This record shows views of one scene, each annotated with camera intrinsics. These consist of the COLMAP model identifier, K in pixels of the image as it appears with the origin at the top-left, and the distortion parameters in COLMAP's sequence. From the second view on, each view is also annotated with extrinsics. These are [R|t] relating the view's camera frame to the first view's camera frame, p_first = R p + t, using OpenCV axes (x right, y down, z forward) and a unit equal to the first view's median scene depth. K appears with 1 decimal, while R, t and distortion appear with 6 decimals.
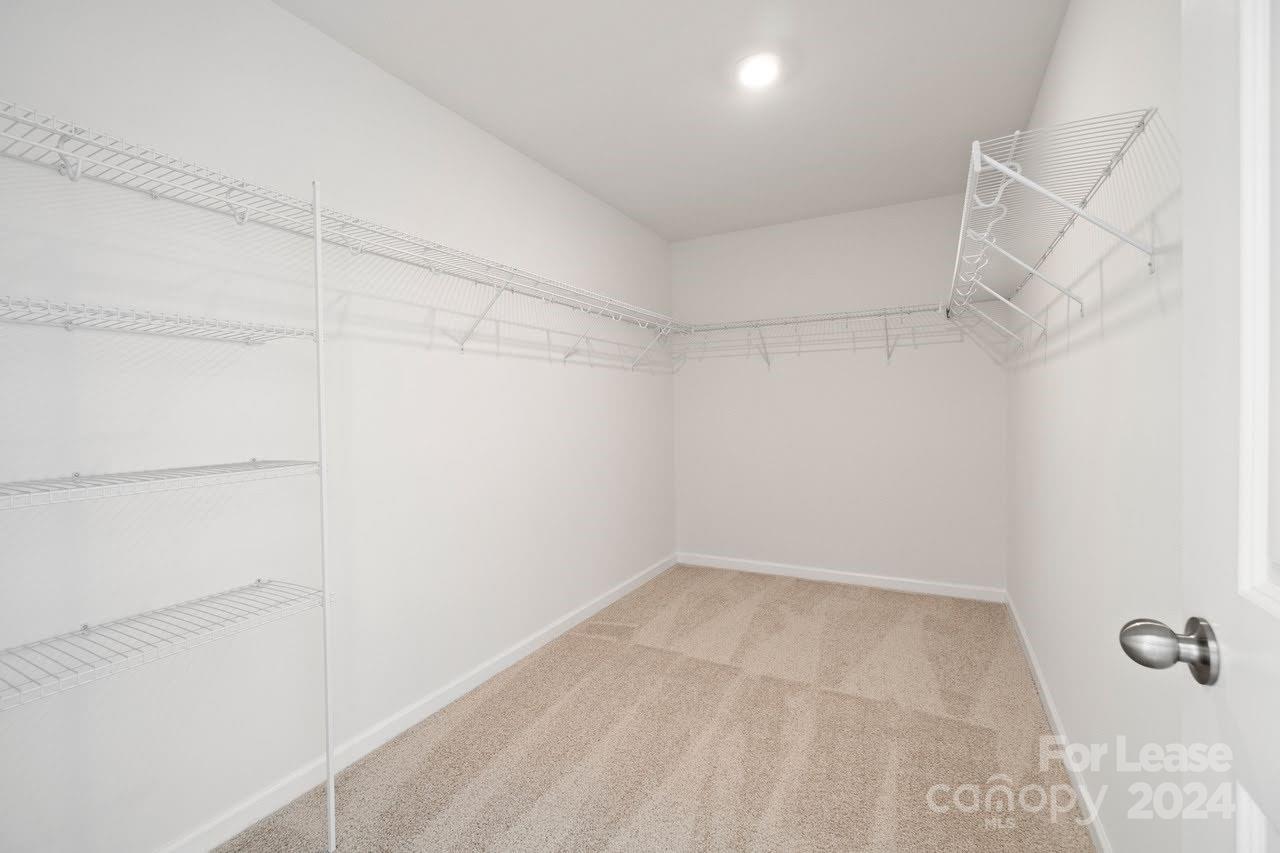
lens RADIAL K [[552.3, 0, 639.7], [0, 552.3, 419.7], [0, 0, 1]] dist [0.001022, -0.000810]
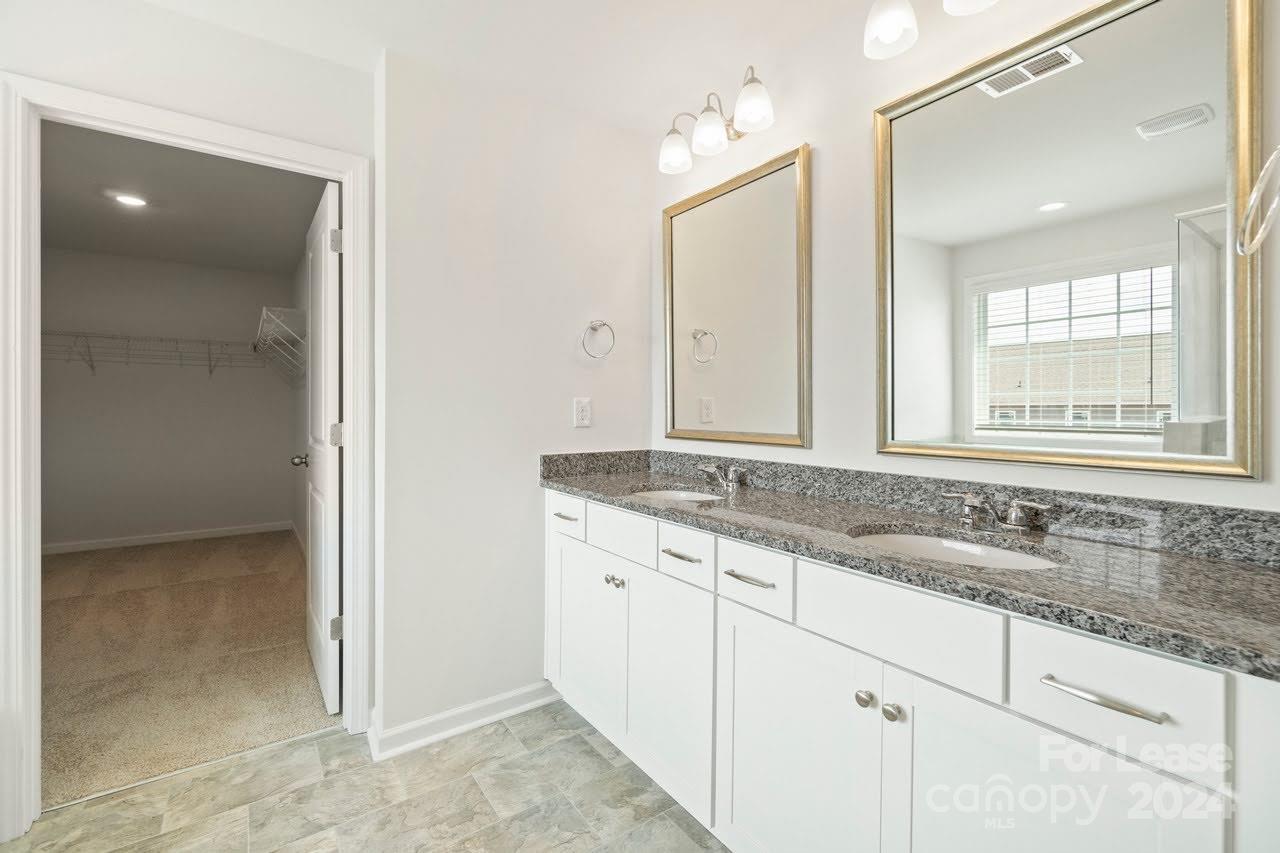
lens RADIAL K [[552.3, 0, 638.1], [0, 552.3, 416.6], [0, 0, 1]] dist [0.001022, -0.000810]
pose [[0.446724, 0.013473, 0.894570, -0.314888], [0.001255, 0.999876, -0.015686, 0.018970], [-0.894671, 0.008130, 0.446652, -0.589148]]
